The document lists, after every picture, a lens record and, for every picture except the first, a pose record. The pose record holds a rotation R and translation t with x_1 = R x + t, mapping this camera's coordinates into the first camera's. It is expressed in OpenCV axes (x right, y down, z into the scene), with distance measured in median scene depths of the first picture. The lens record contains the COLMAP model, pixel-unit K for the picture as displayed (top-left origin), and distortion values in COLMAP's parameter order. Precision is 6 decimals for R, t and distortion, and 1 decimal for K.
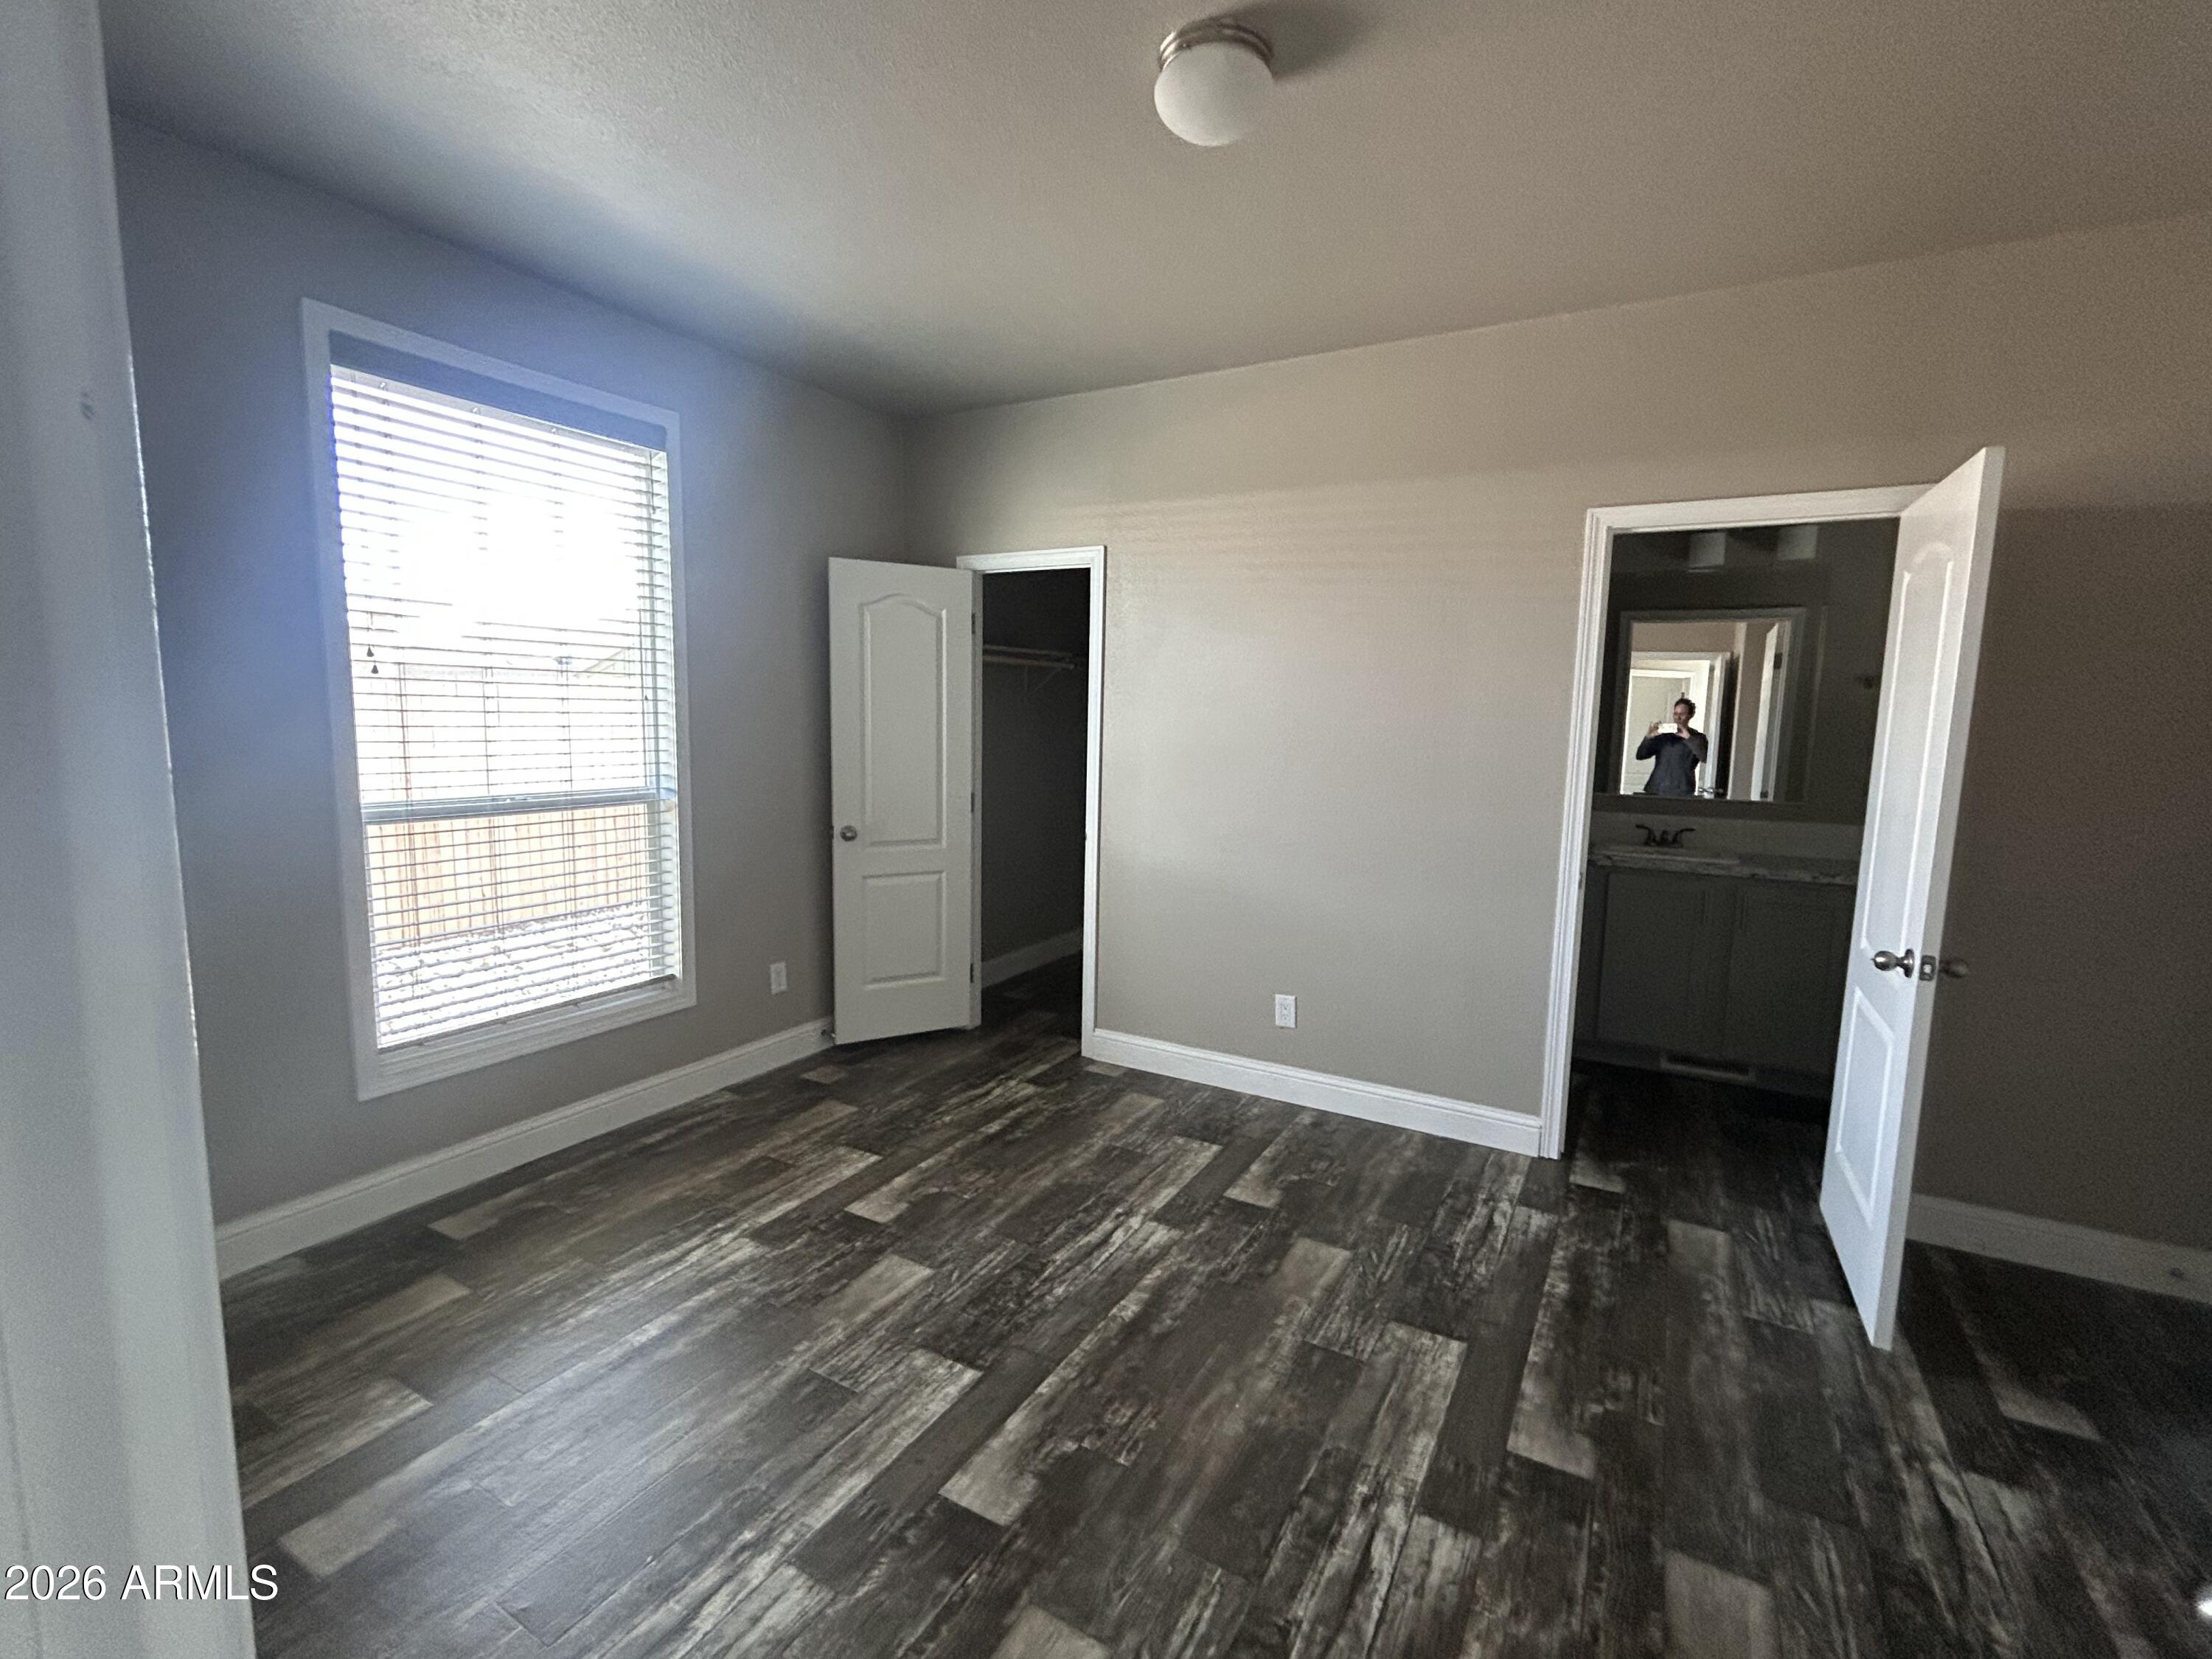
lens RADIAL K [[981.0, 0, 1114.1], [0, 981.0, 831.4], [0, 0, 1]] dist [0.030753, -0.000405]
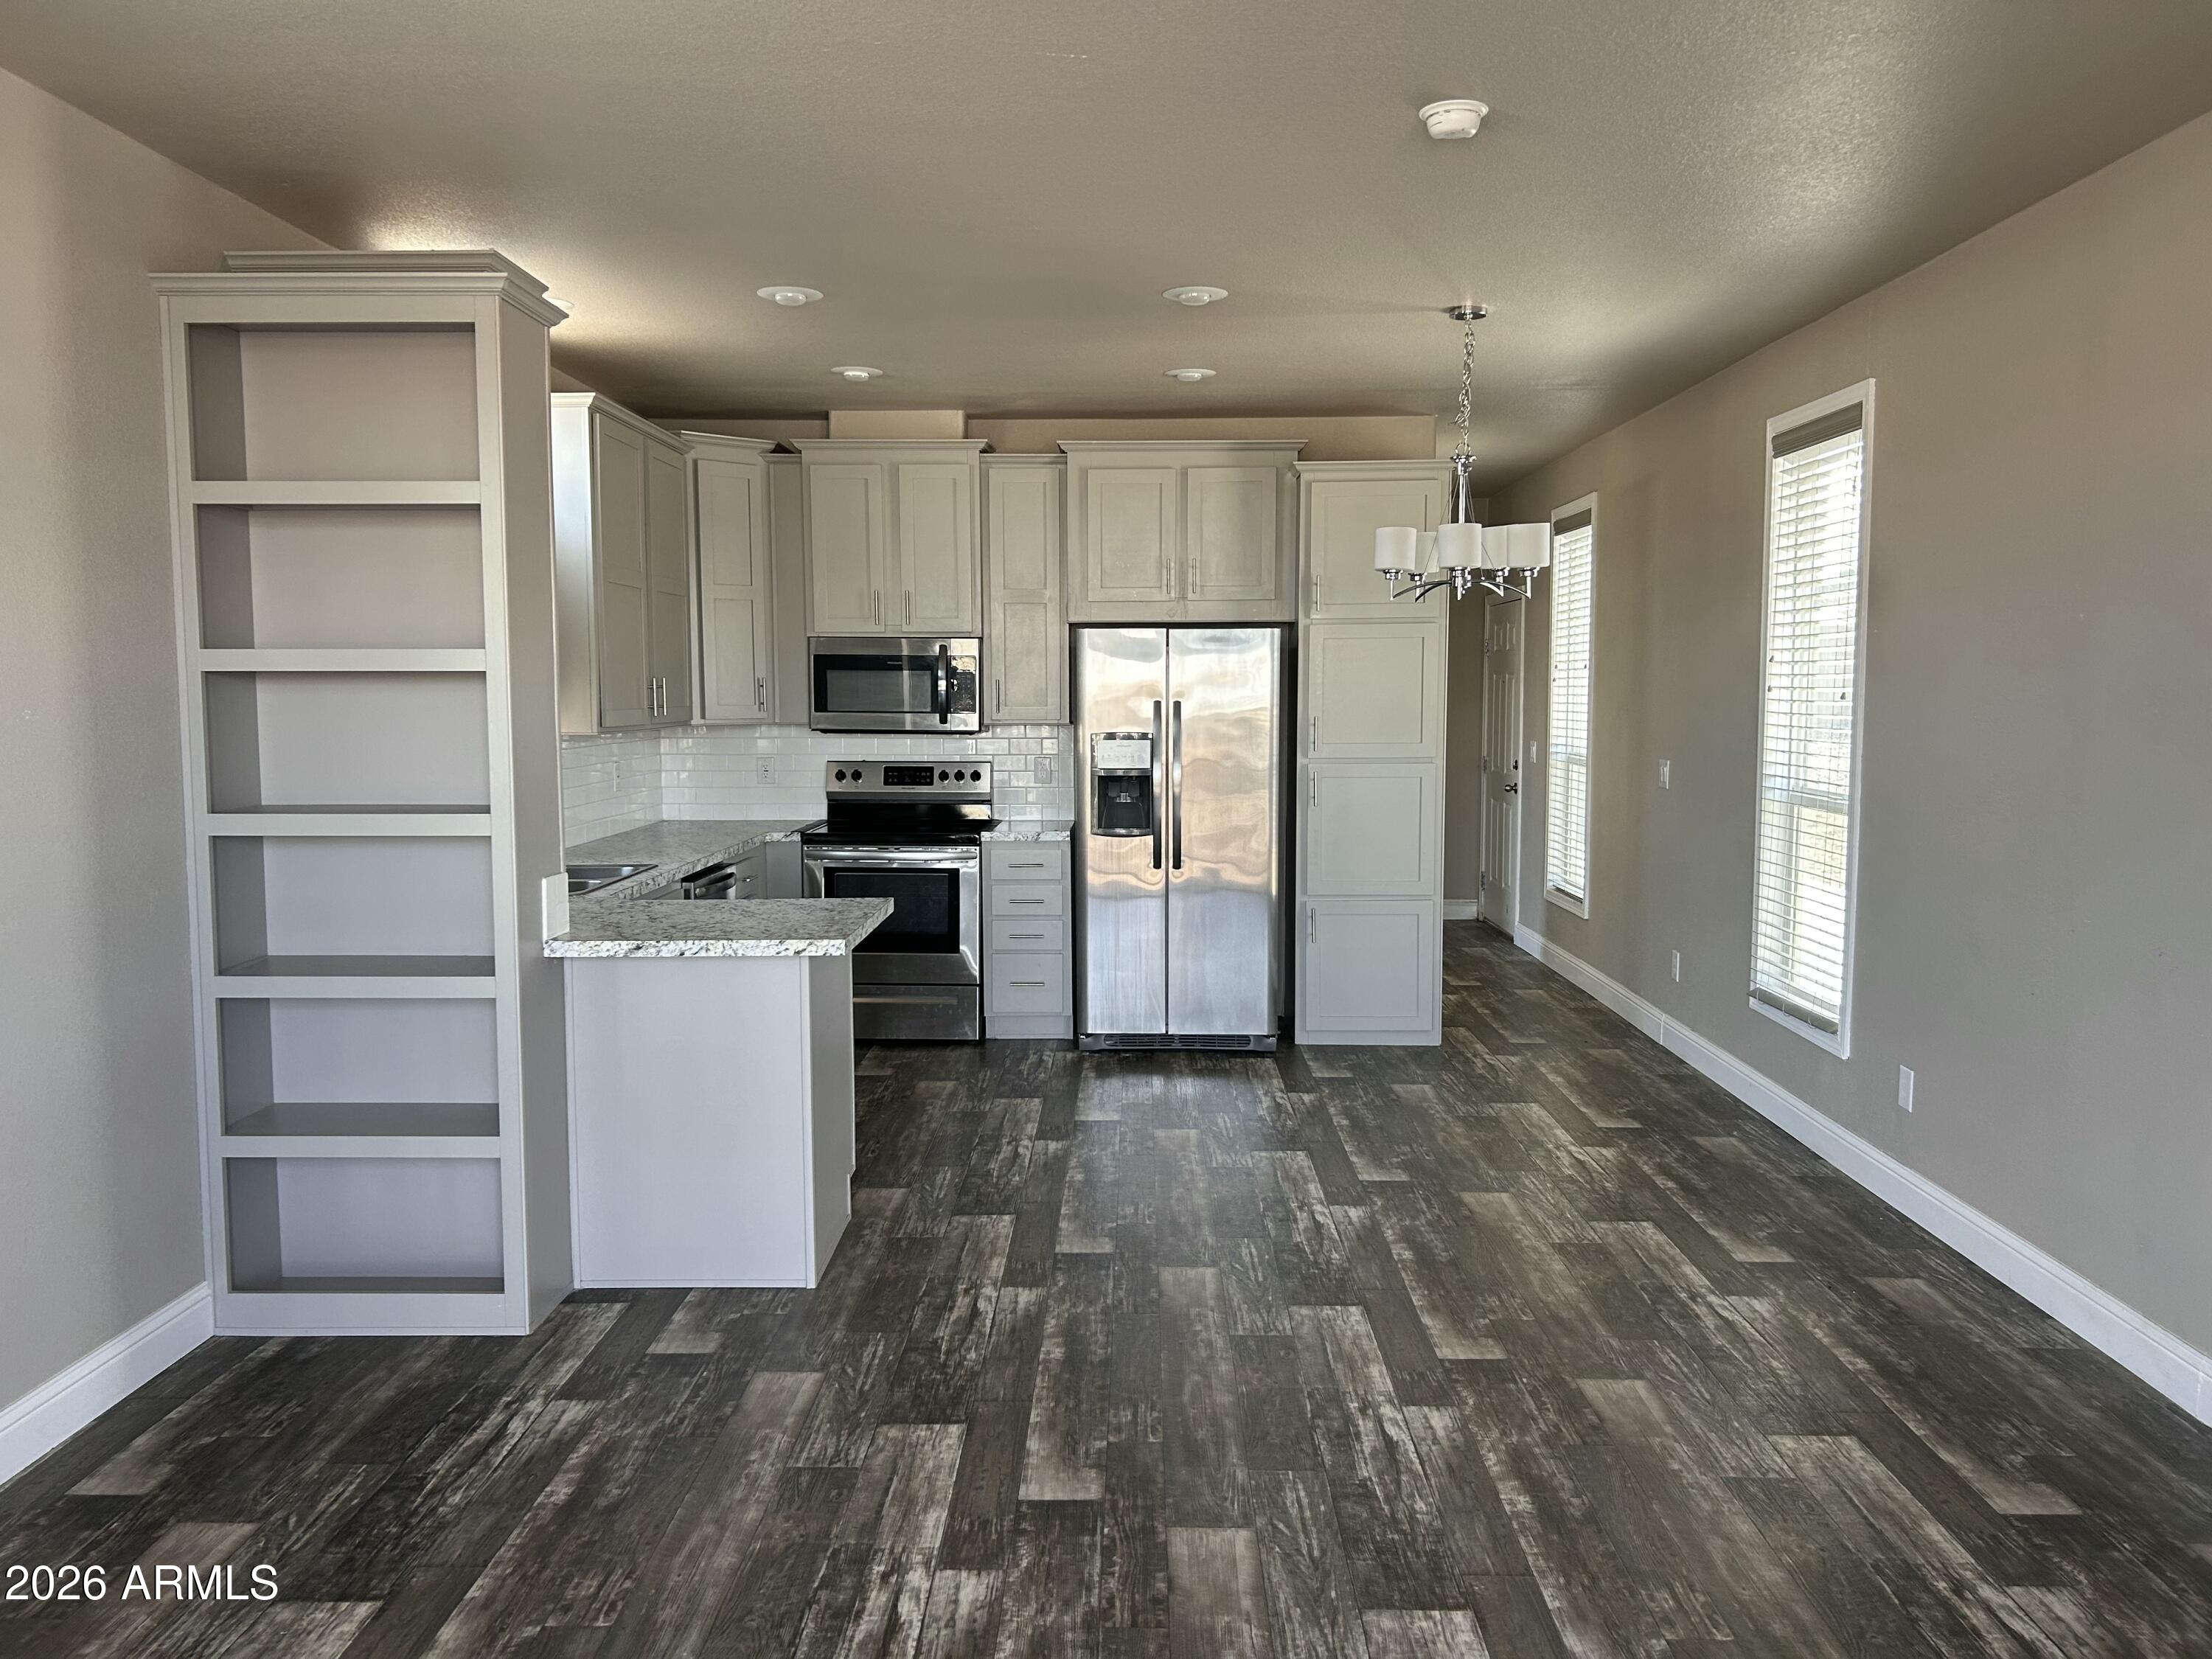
lens RADIAL K [[1666.4, 0, 1105.0], [0, 1666.4, 833.7], [0, 0, 1]] dist [-0.057192, -0.005654]
pose [[0.878832, -0.073240, 0.471476, -0.195742], [0.085751, 0.996304, -0.005071, 0.019579], [-0.469362, 0.044886, 0.881864, -0.382971]]
